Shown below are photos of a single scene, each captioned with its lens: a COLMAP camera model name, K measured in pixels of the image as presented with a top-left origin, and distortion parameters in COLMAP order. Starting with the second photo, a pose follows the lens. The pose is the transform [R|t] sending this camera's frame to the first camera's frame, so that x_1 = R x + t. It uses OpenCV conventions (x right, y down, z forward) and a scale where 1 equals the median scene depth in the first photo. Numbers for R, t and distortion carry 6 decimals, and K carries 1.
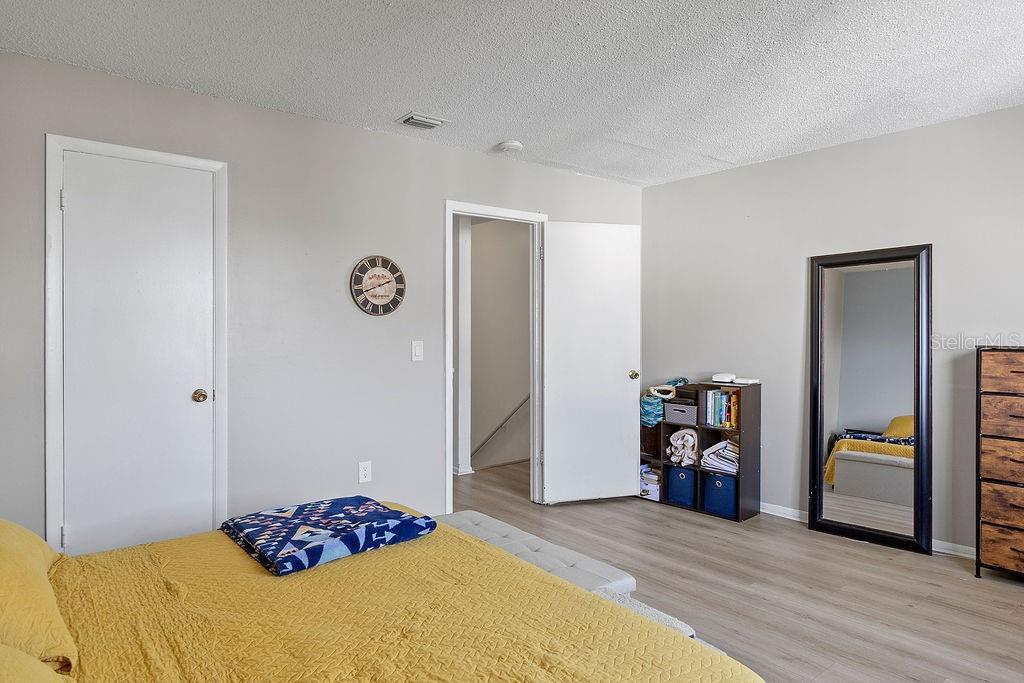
lens RADIAL K [[619.4, 0, 511.3], [0, 619.4, 329.4], [0, 0, 1]] dist [0.013722, -0.010593]
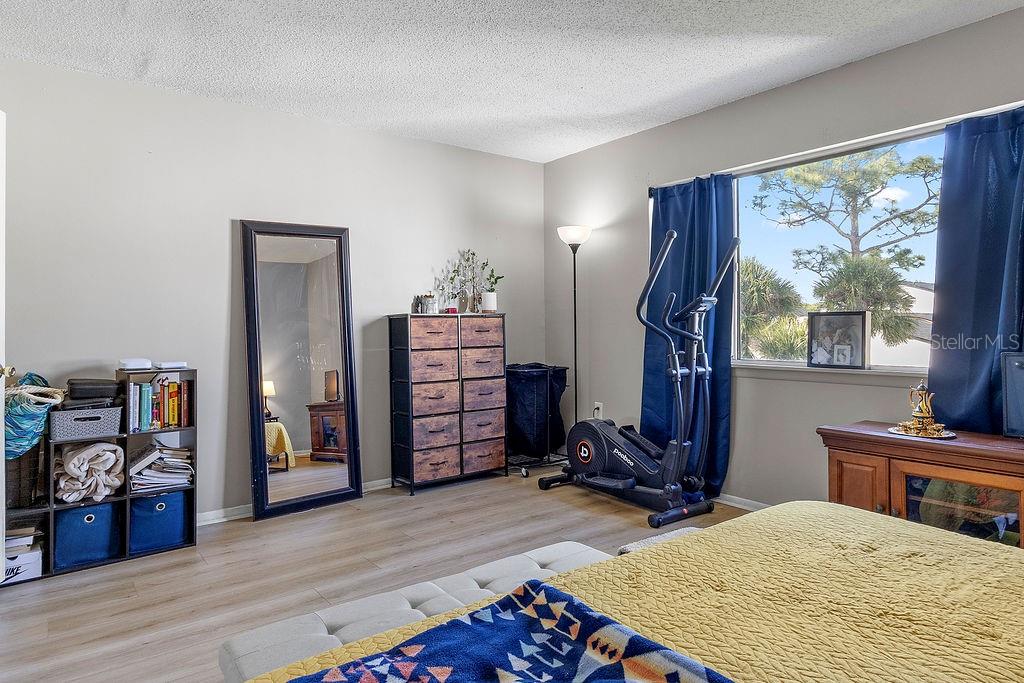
lens RADIAL K [[620.5, 0, 510.1], [0, 620.5, 312.8], [0, 0, 1]] dist [0.009150, -0.004679]
pose [[0.033085, 0.025483, 0.999128, -0.451297], [0.012447, 0.999587, -0.025907, 0.051717], [-0.999375, 0.013293, 0.032754, 0.649662]]
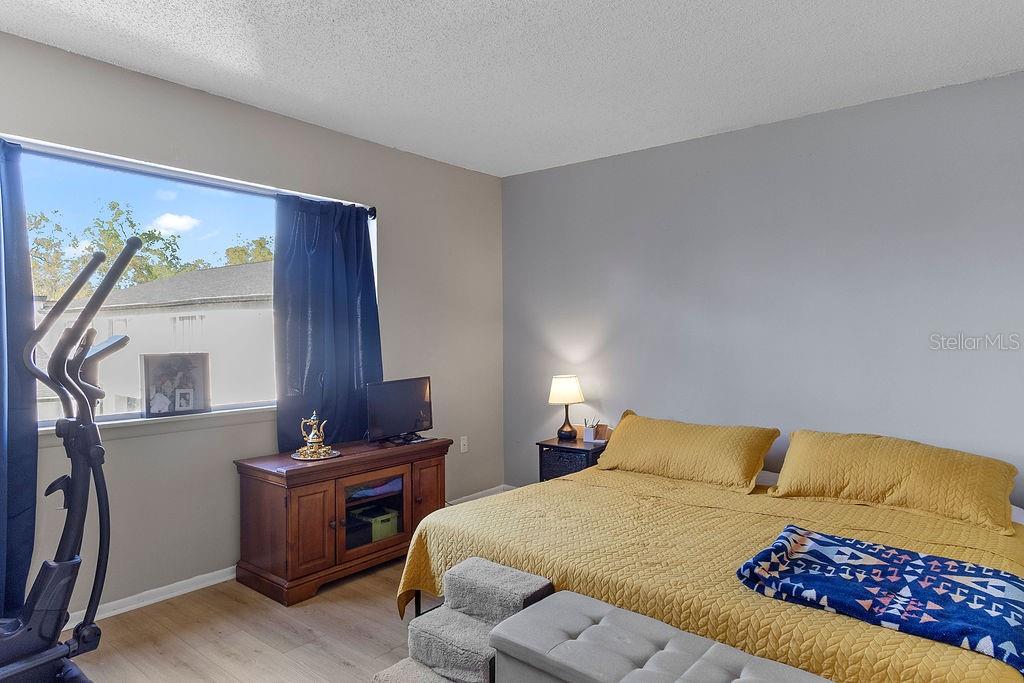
lens RADIAL K [[619.4, 0, 511.3], [0, 619.4, 329.4], [0, 0, 1]] dist [0.013722, -0.010593]
pose [[-0.977555, -0.000013, -0.210683, 0.211030], [0.000912, 0.999990, -0.004292, 0.005339], [0.210681, -0.004387, -0.977545, 1.109224]]
